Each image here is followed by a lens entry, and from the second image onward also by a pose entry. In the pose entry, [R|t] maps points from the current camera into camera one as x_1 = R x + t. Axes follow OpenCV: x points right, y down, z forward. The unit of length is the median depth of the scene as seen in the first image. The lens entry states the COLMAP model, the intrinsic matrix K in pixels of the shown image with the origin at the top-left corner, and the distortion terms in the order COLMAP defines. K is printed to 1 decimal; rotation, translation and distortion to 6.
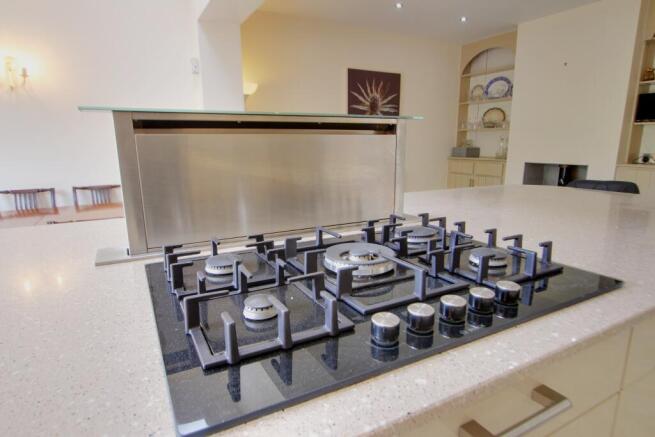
lens RADIAL K [[386.4, 0, 327.5], [0, 386.4, 218.5], [0, 0, 1]] dist [-0.007141, 0.001785]
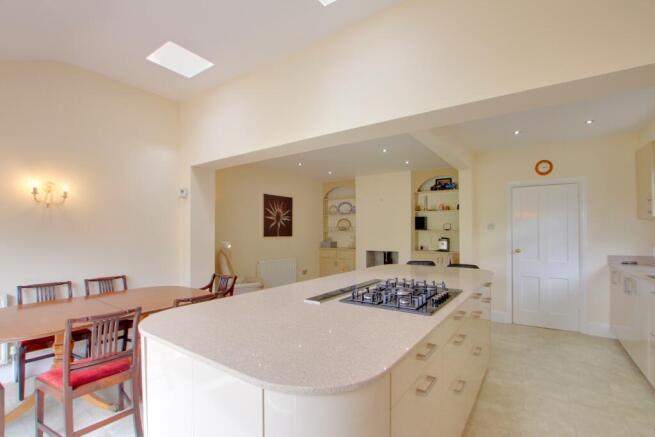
lens RADIAL K [[300.0, 0, 327.5], [0, 300.0, 218.5], [0, 0, 1]] dist [-0.002497, -0.000605]
pose [[0.905355, 0.023167, 0.424023, -0.218333], [0.080835, 0.970852, -0.225638, 0.006573], [-0.416891, 0.238559, 0.877093, -0.153983]]
